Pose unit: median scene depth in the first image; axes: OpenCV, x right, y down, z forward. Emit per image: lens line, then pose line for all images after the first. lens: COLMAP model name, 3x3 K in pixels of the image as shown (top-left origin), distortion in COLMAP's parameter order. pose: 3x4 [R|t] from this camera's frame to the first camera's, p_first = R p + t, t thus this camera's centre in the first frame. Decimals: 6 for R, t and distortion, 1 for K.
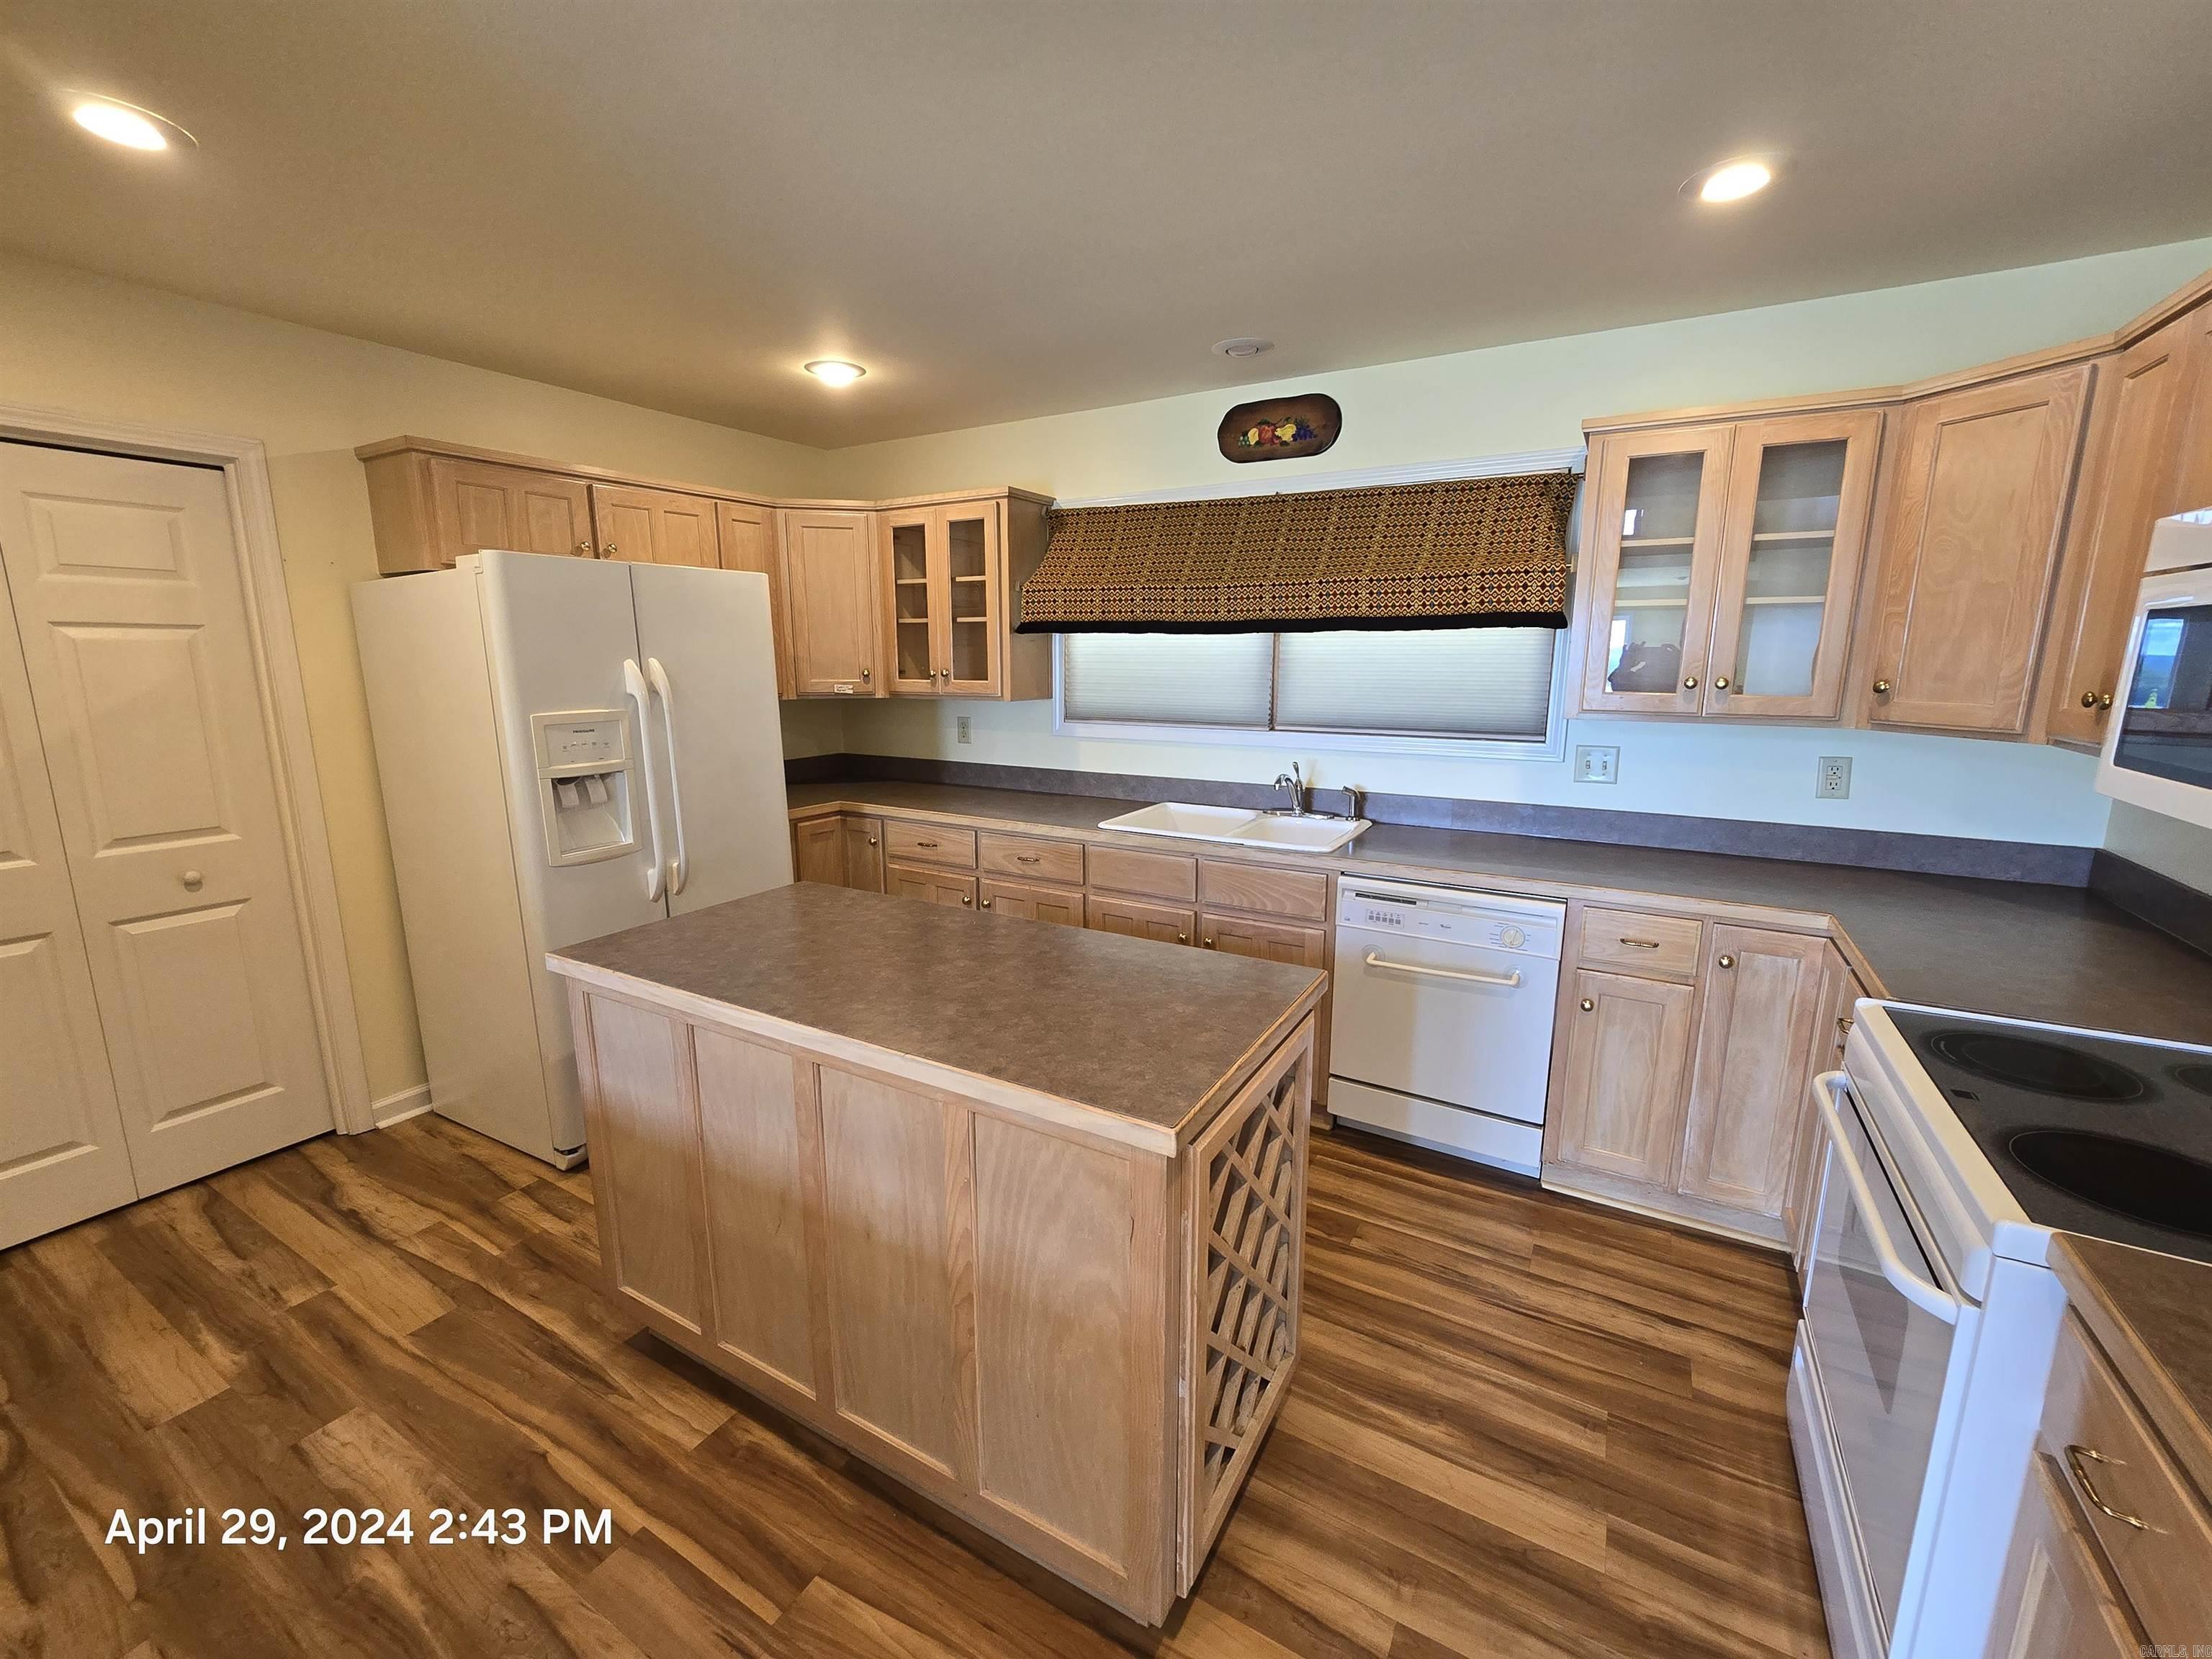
lens RADIAL K [[905.0, 0, 1097.4], [0, 905.0, 823.7], [0, 0, 1]] dist [-0.006160, 0.001167]
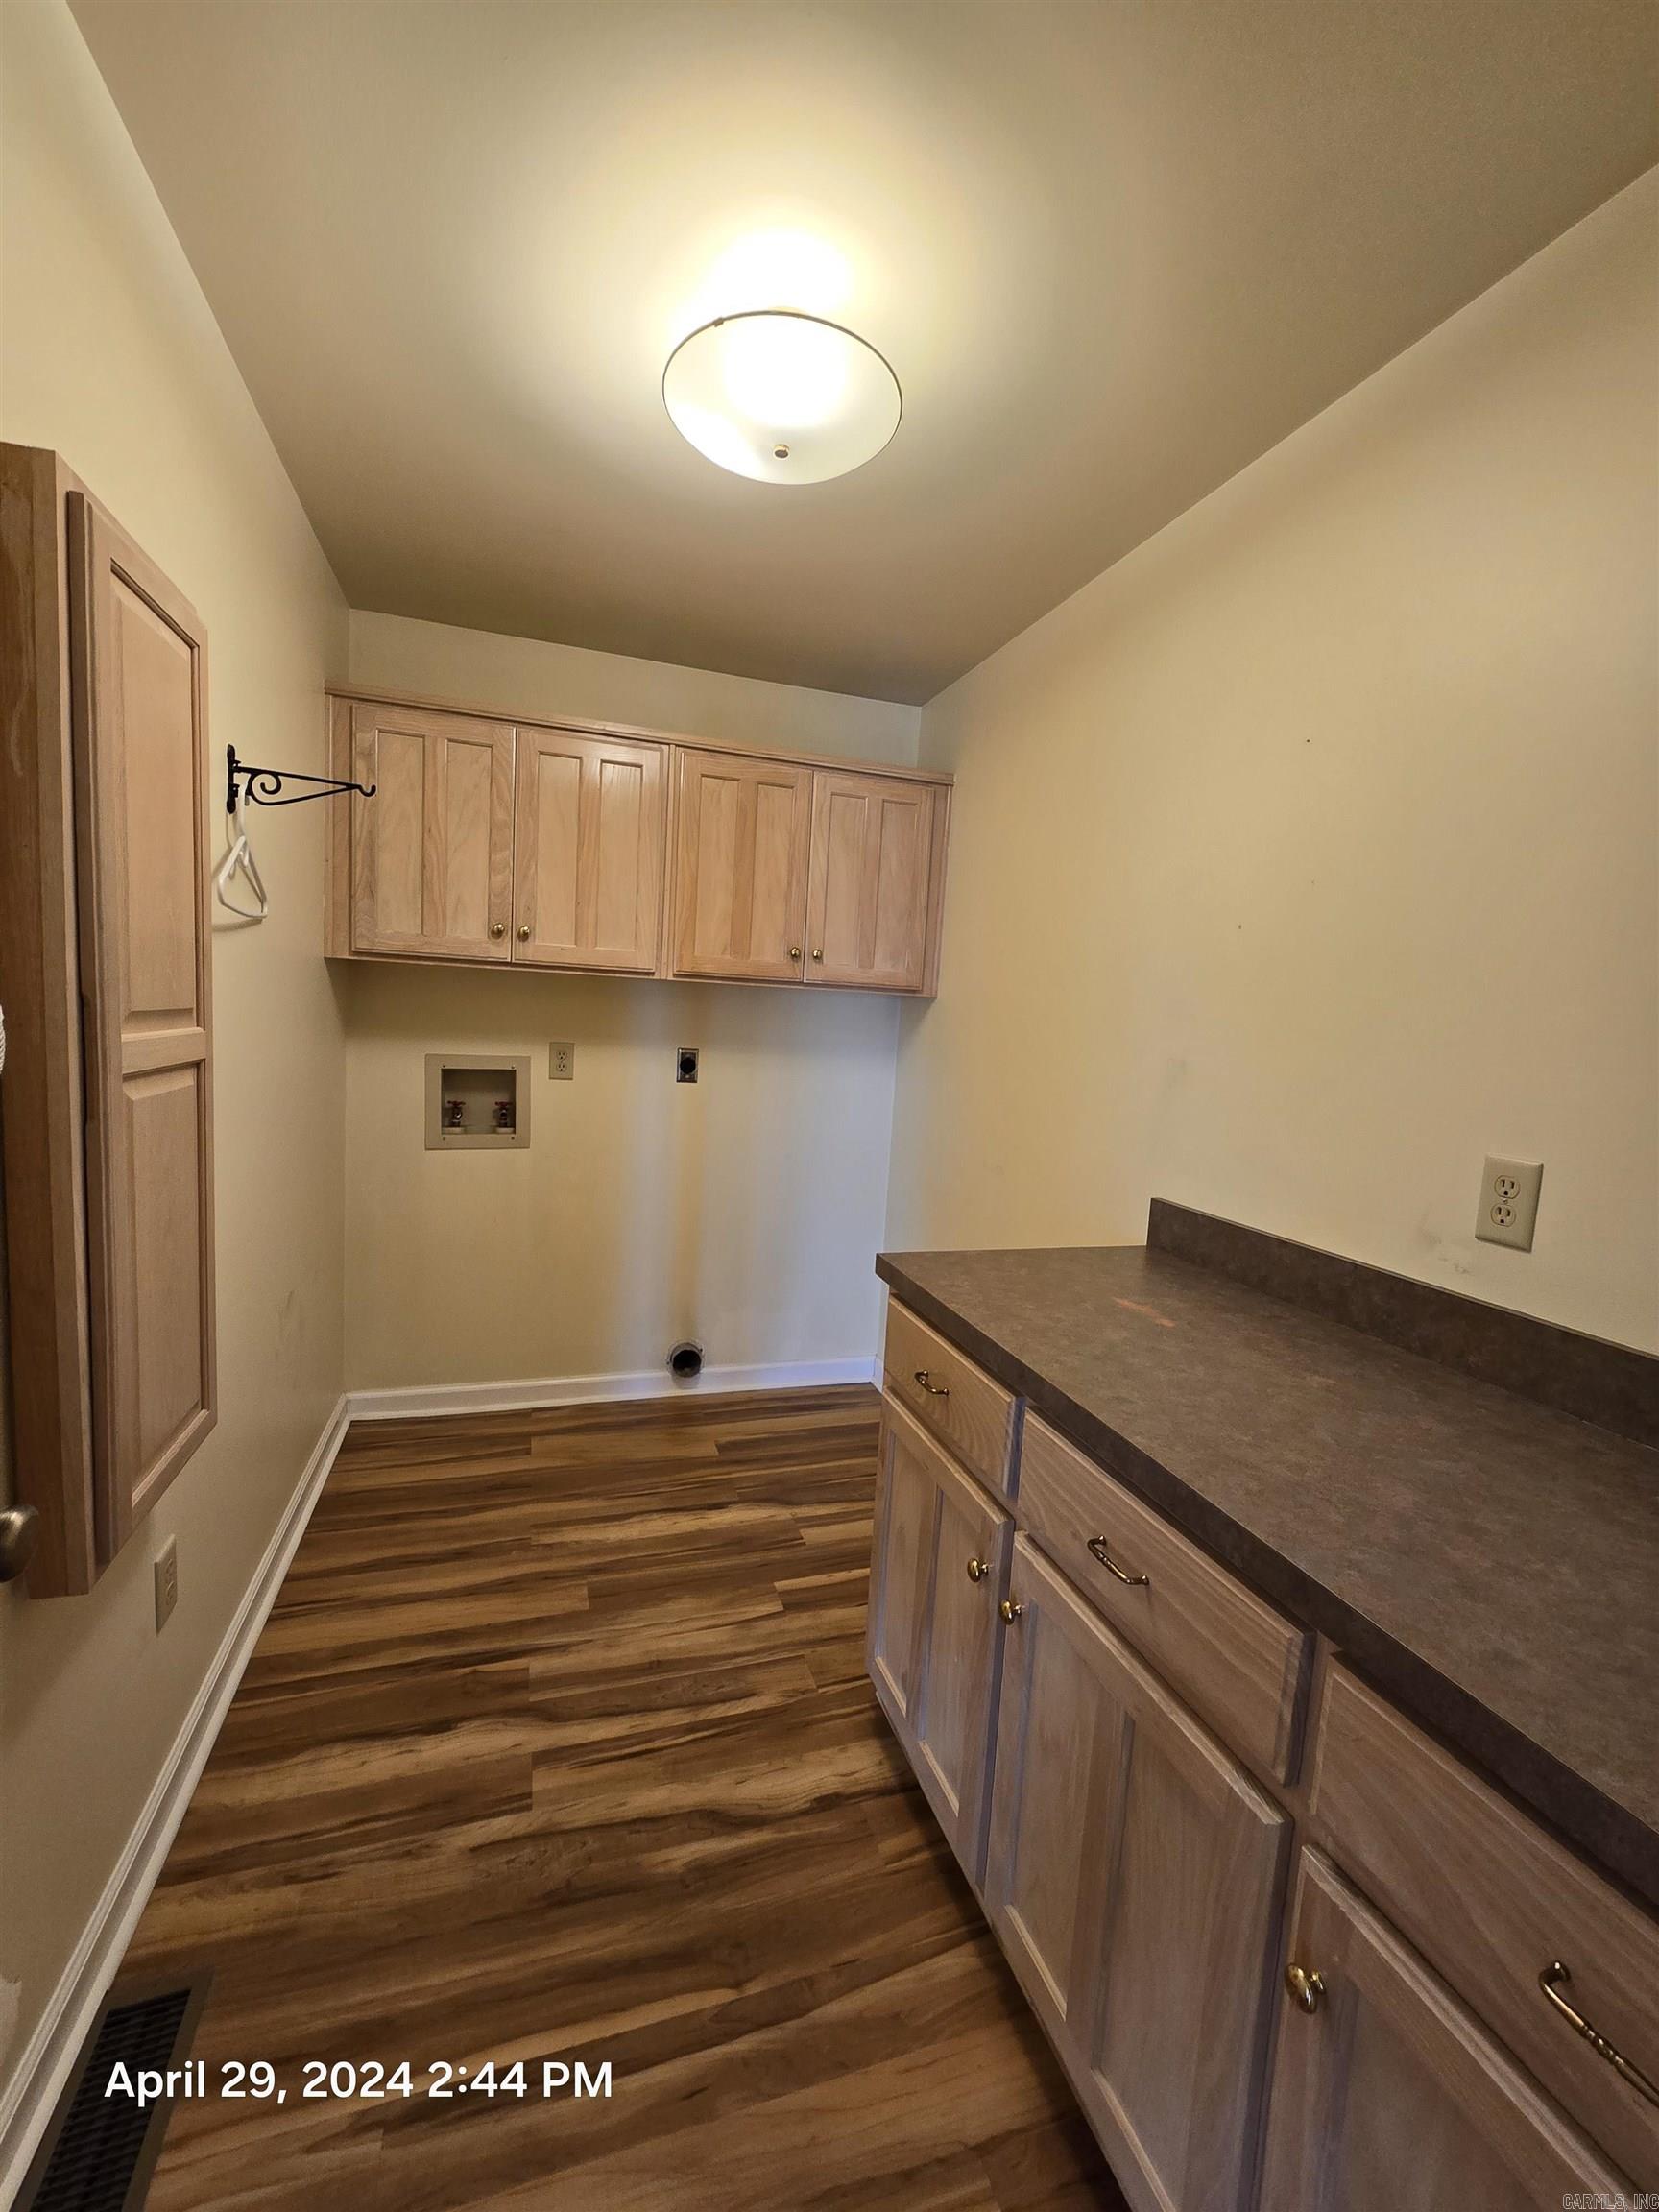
lens RADIAL K [[905.0, 0, 827.2], [0, 905.0, 1095.3], [0, 0, 1]] dist [-0.006160, 0.001167]
pose [[0.751794, 0.107302, -0.650609, -0.053383], [-0.175632, 0.983613, -0.040725, 0.020611], [0.635578, 0.144885, 0.758320, 0.159925]]
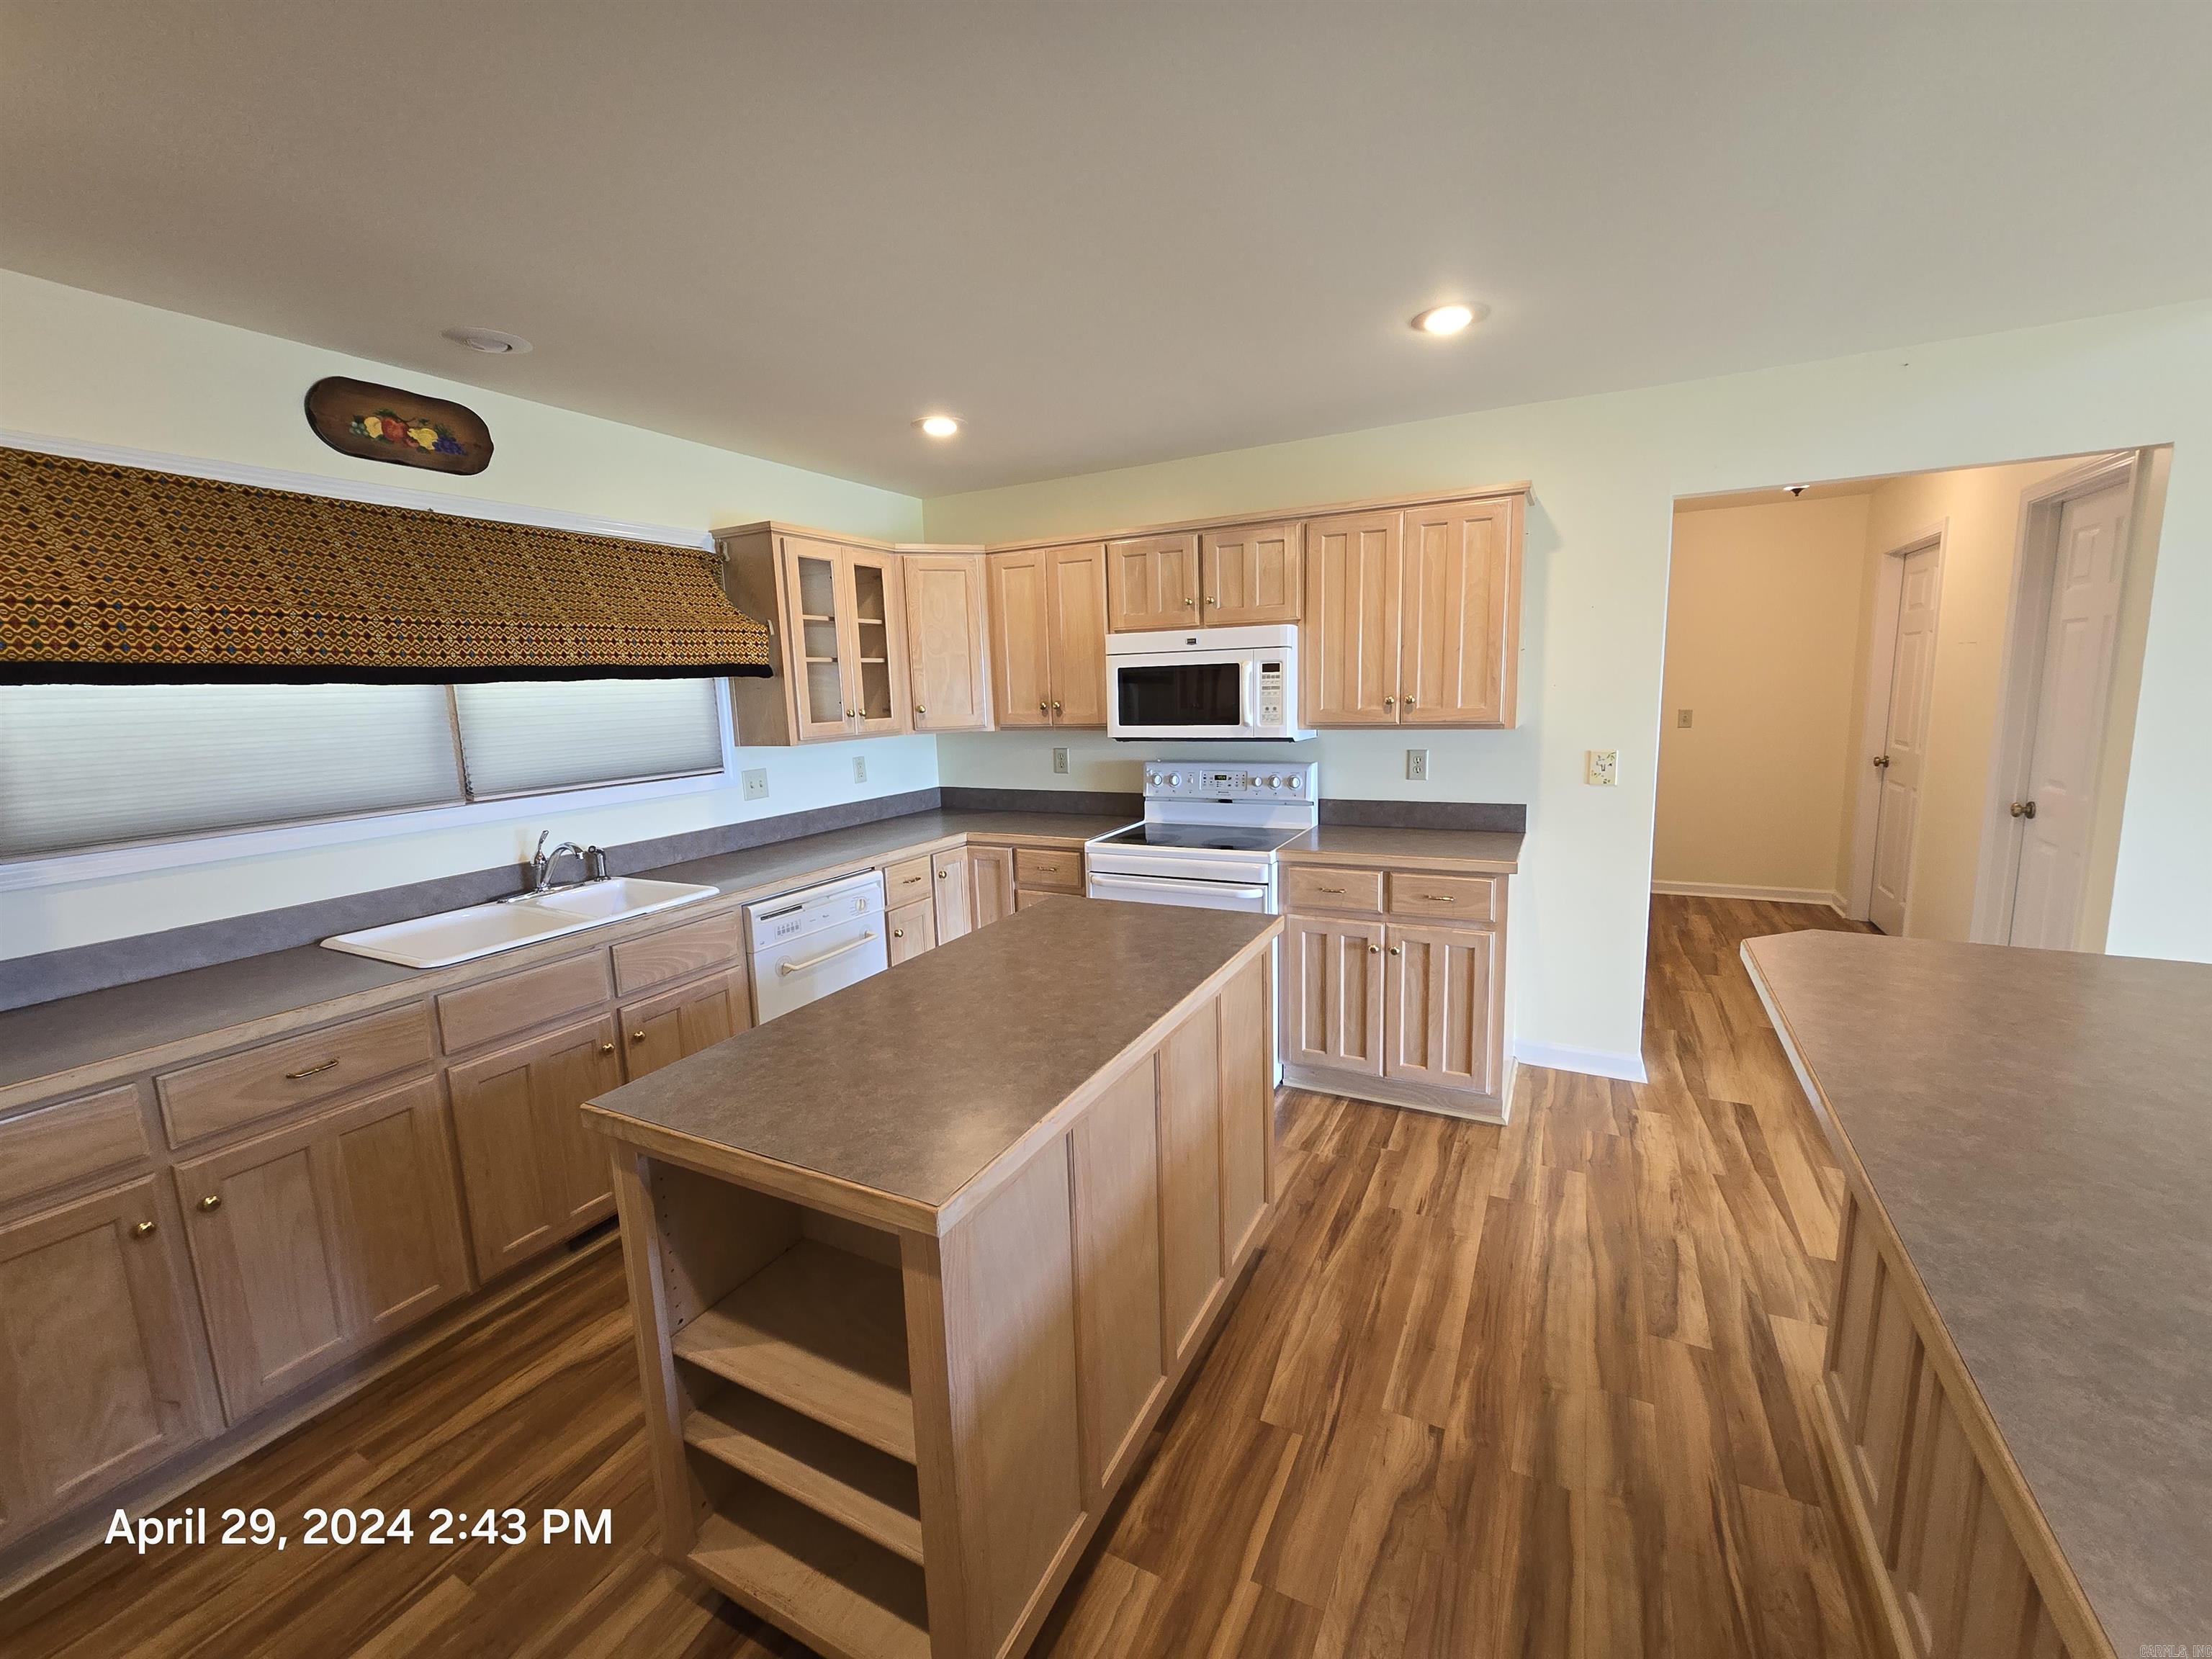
lens RADIAL K [[905.0, 0, 1113.6], [0, 905.0, 824.0], [0, 0, 1]] dist [-0.006160, 0.001167]
pose [[-0.055670, -0.150687, 0.987013, -0.818074], [0.219706, 0.962467, 0.159331, -0.114563], [-0.973977, 0.225722, -0.020474, 0.604506]]
